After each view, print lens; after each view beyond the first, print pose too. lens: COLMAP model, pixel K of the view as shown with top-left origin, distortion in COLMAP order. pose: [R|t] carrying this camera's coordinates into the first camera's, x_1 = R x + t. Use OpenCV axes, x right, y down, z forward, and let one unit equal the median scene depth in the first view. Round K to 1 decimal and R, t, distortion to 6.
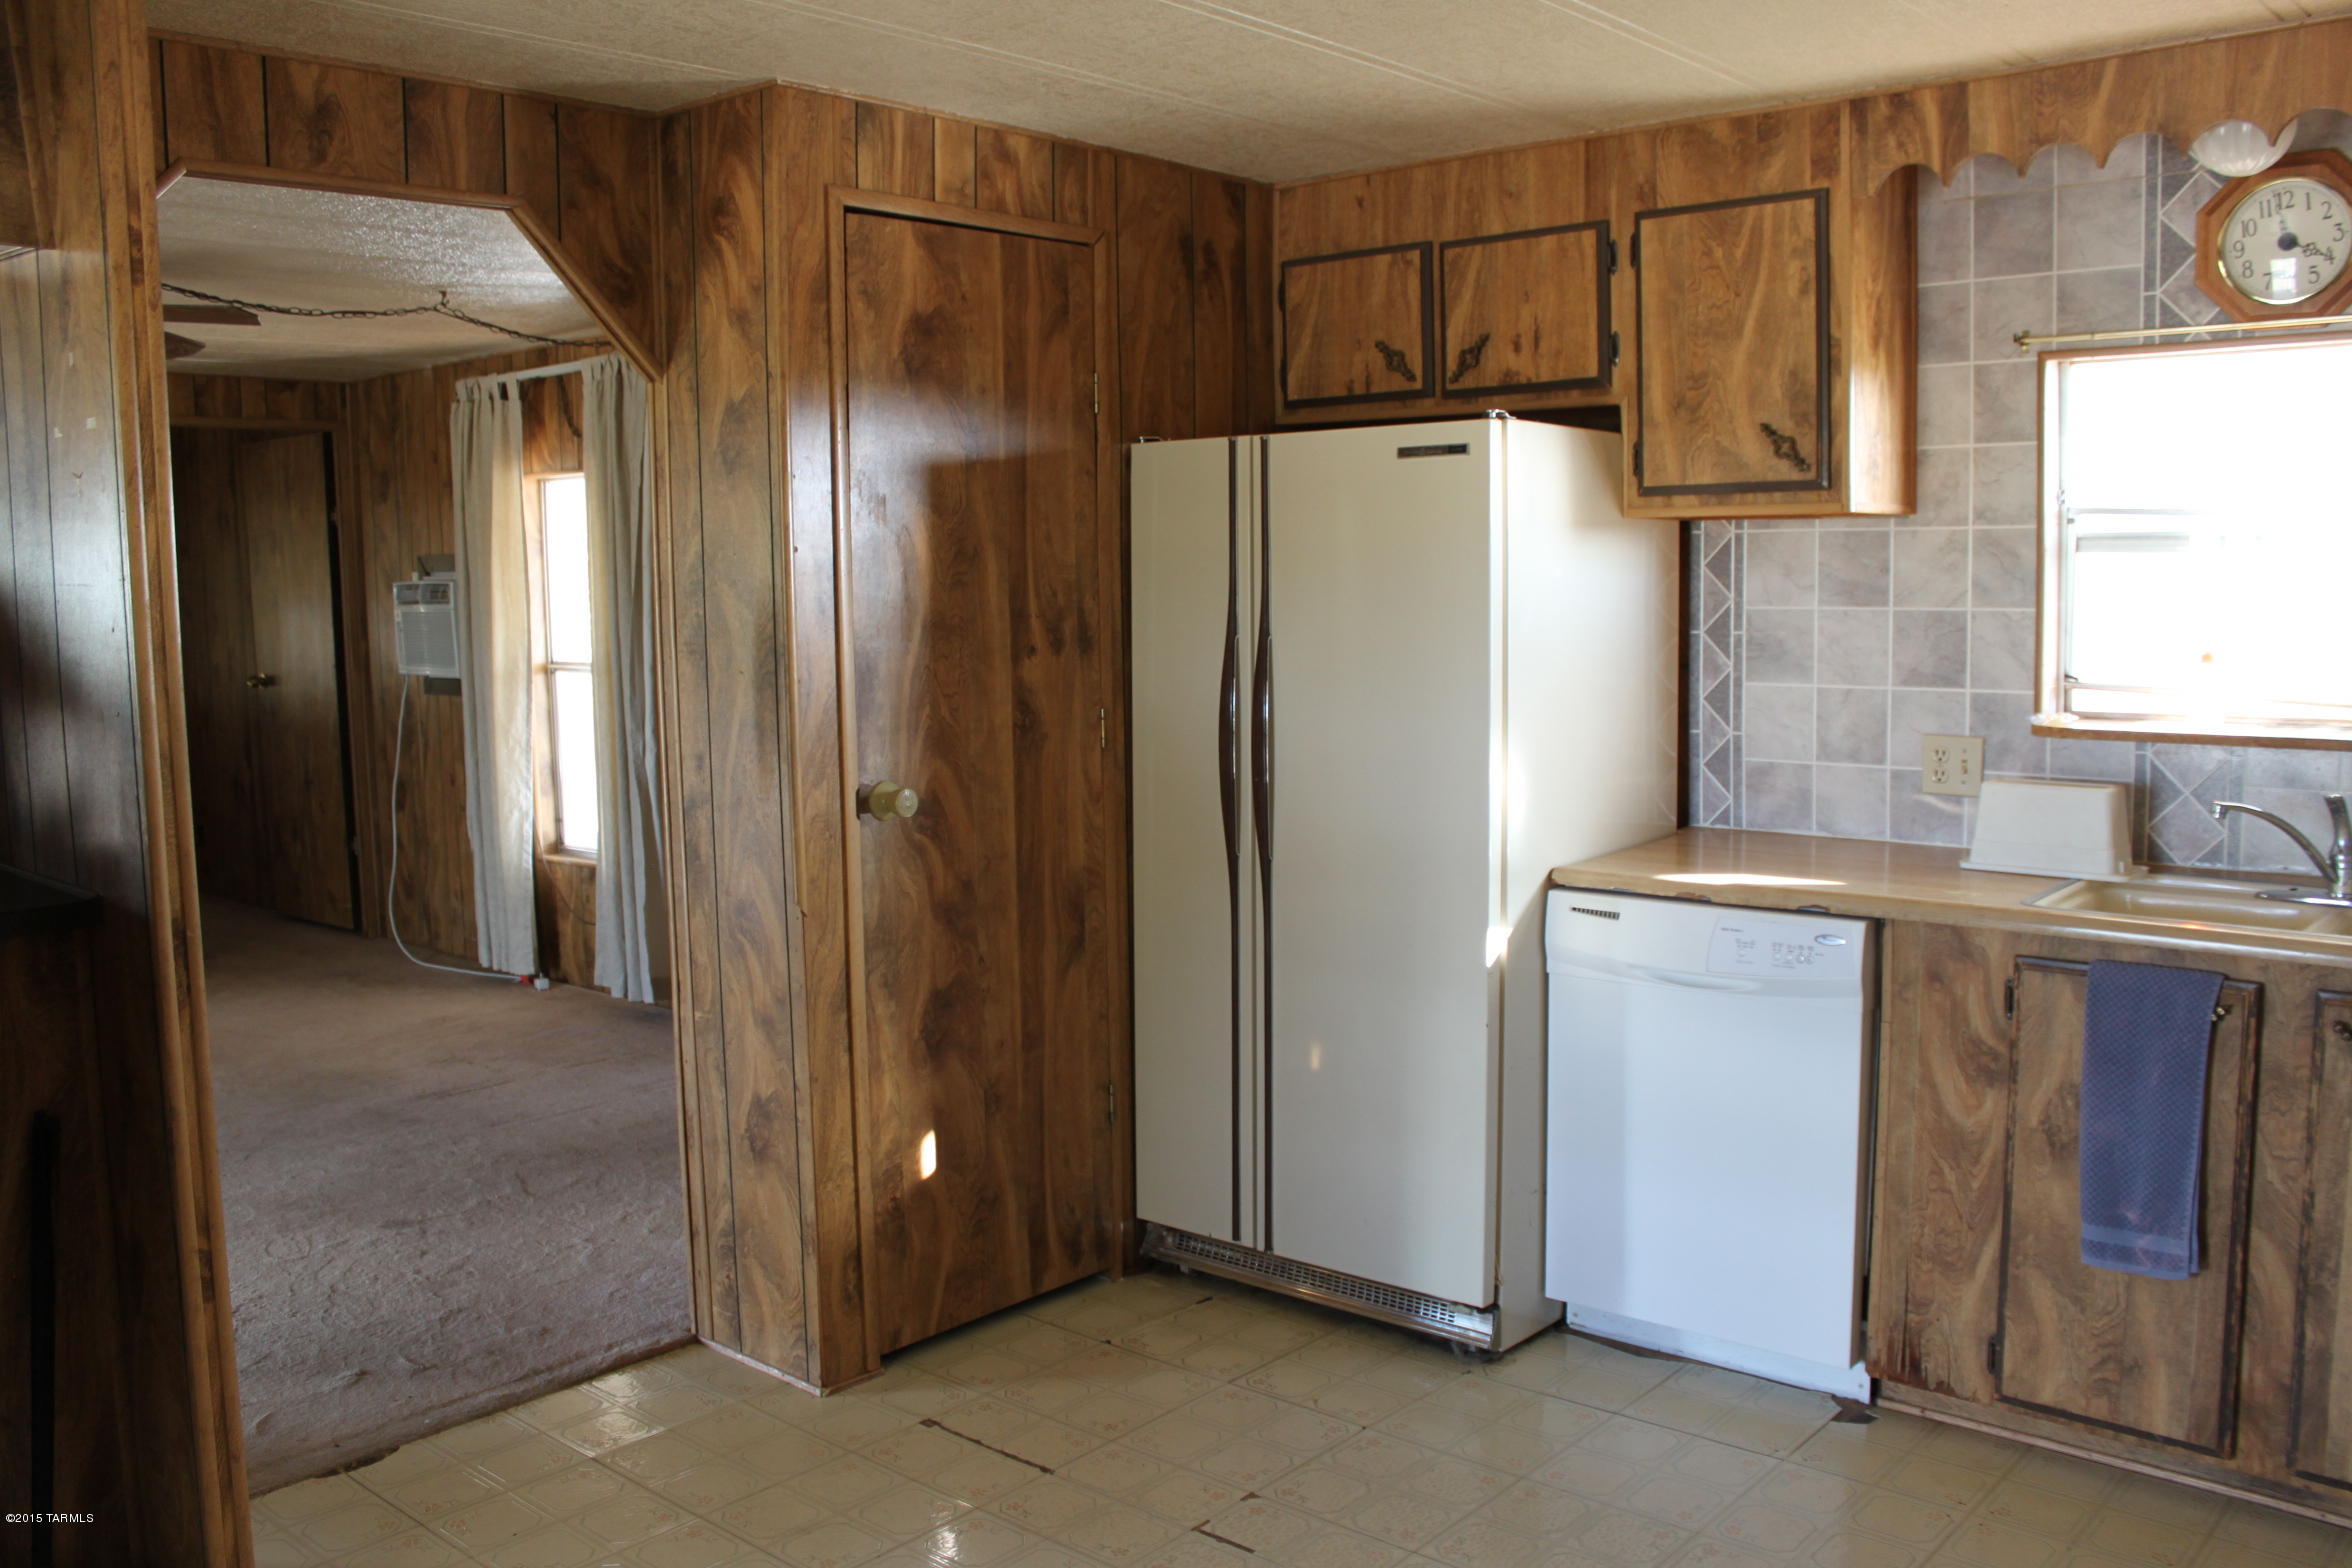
lens RADIAL K [[1955.8, 0, 1177.6], [0, 1955.8, 771.8], [0, 0, 1]] dist [-0.169844, 0.150195]
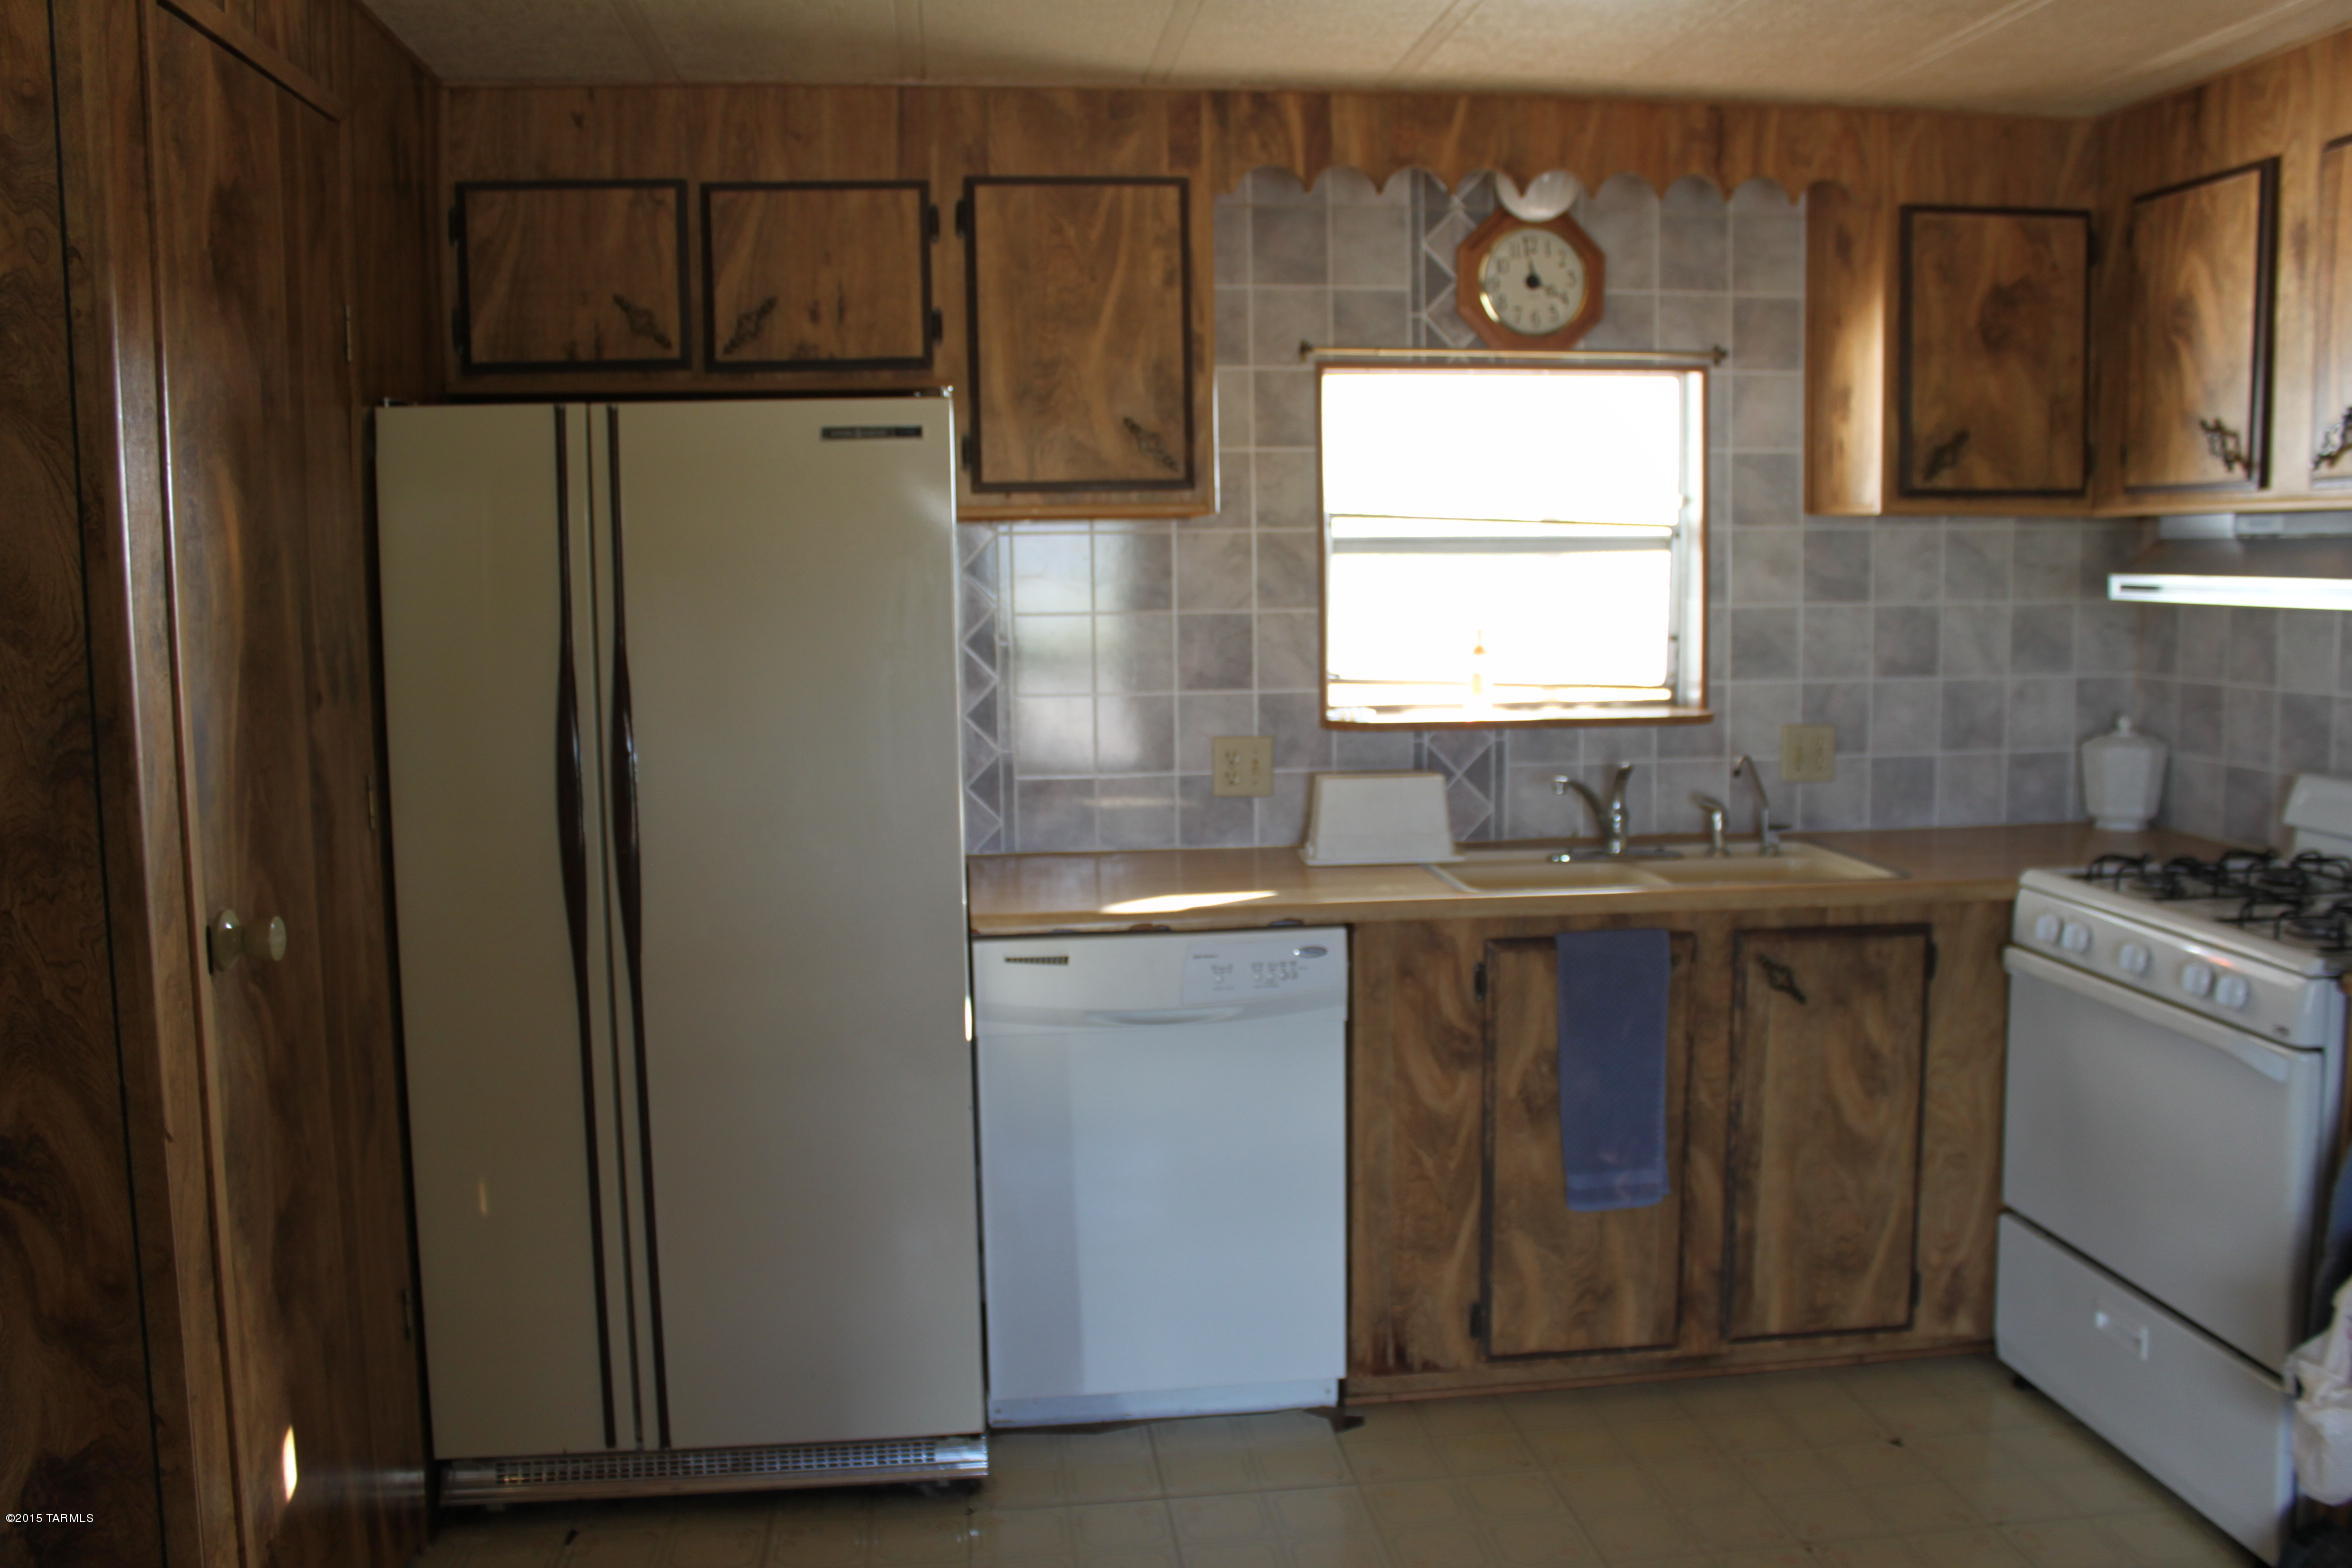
lens RADIAL K [[1955.8, 0, 1177.6], [0, 1955.8, 771.8], [0, 0, 1]] dist [-0.169844, 0.150195]
pose [[0.672095, -0.072822, 0.736876, -0.392623], [0.077831, 0.996587, 0.027500, -0.032841], [-0.736364, 0.038869, 0.675469, 0.342906]]
